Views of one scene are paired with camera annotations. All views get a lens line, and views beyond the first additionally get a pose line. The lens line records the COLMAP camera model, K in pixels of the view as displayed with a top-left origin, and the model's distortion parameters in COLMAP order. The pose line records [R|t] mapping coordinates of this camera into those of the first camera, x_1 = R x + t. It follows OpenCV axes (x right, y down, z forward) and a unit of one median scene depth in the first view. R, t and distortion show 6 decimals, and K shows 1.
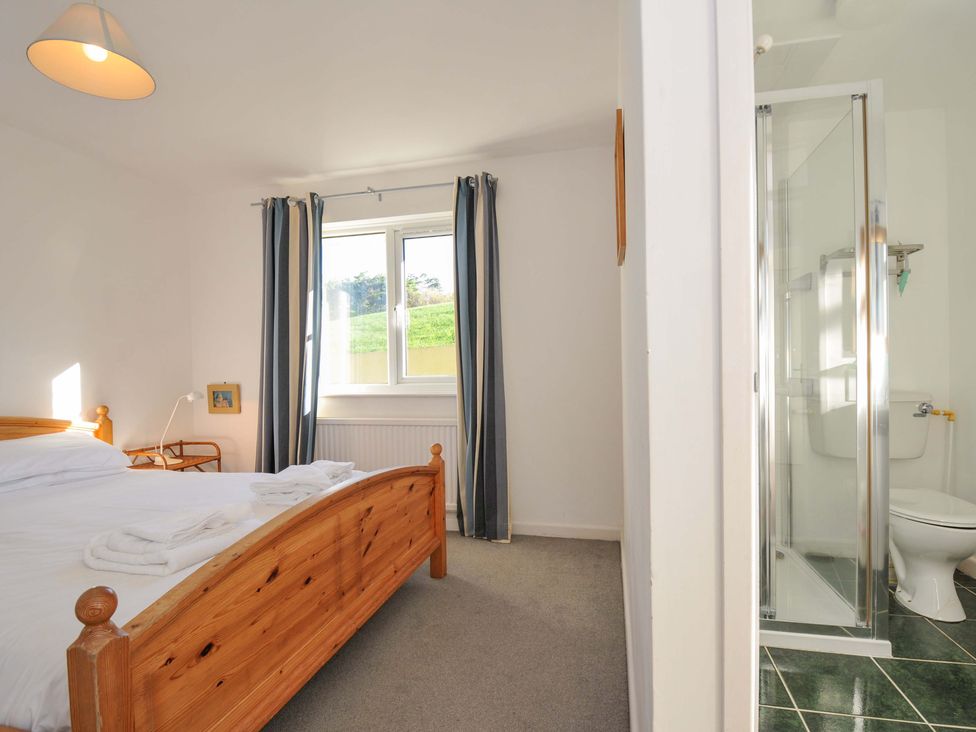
lens RADIAL K [[480.9, 0, 496.6], [0, 480.9, 377.1], [0, 0, 1]] dist [0.019078, -0.026440]
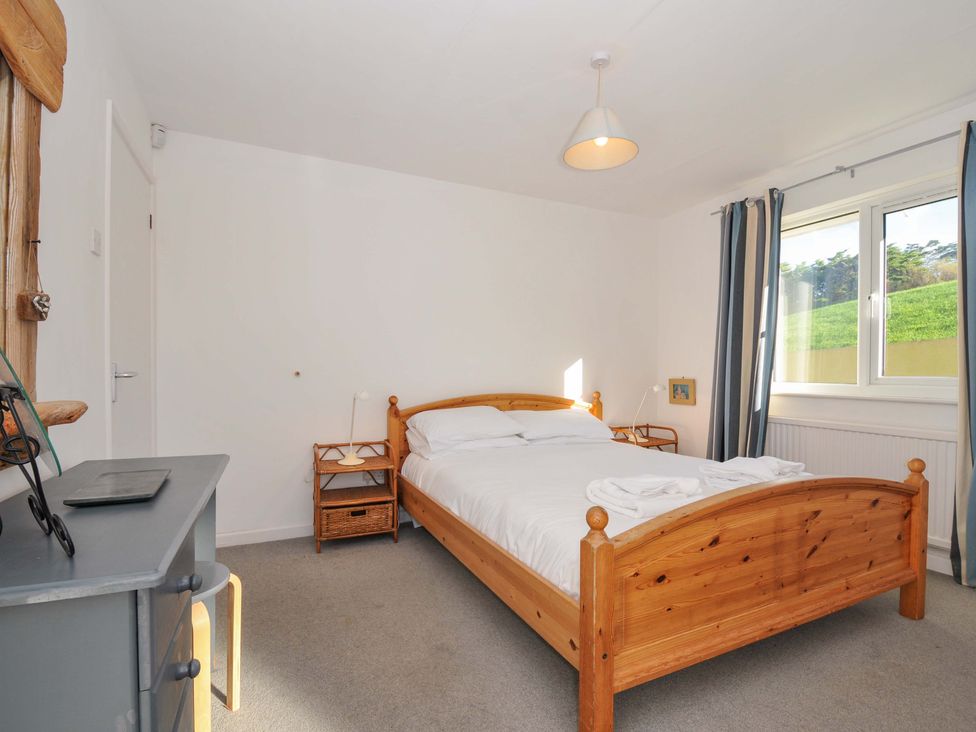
lens RADIAL K [[480.9, 0, 496.6], [0, 480.9, 377.1], [0, 0, 1]] dist [0.019078, -0.026440]
pose [[0.633456, 0.031835, -0.773123, 0.053368], [-0.025142, 0.999473, 0.020555, -0.000791], [0.773370, 0.006417, 0.633922, -0.087196]]
